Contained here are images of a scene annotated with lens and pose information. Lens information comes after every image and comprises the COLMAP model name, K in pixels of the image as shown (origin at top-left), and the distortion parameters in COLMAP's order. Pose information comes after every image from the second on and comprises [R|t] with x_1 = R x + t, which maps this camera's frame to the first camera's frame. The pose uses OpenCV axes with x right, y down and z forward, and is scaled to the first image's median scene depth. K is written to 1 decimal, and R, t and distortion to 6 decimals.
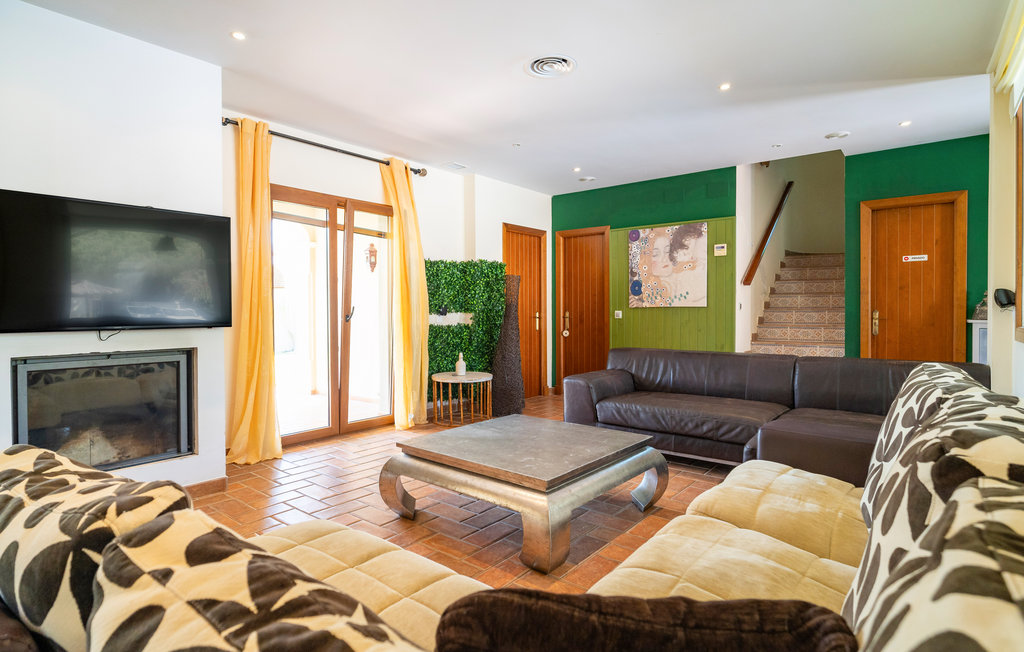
lens RADIAL K [[530.0, 0, 512.9], [0, 530.0, 321.9], [0, 0, 1]] dist [0.000403, 0.000538]
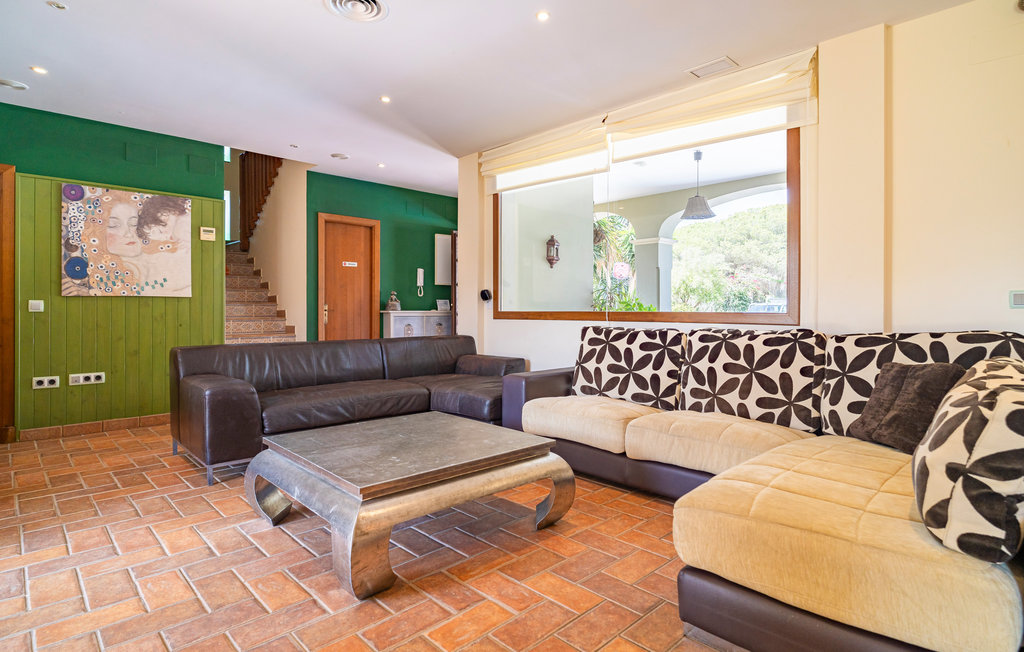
lens RADIAL K [[530.0, 0, 513.6], [0, 530.0, 317.1], [0, 0, 1]] dist [0.000403, 0.000538]
pose [[0.124496, -0.007938, 0.992188, -0.411537], [0.023235, 0.999717, 0.005083, 0.011094], [-0.991948, 0.022421, 0.124645, 0.362158]]
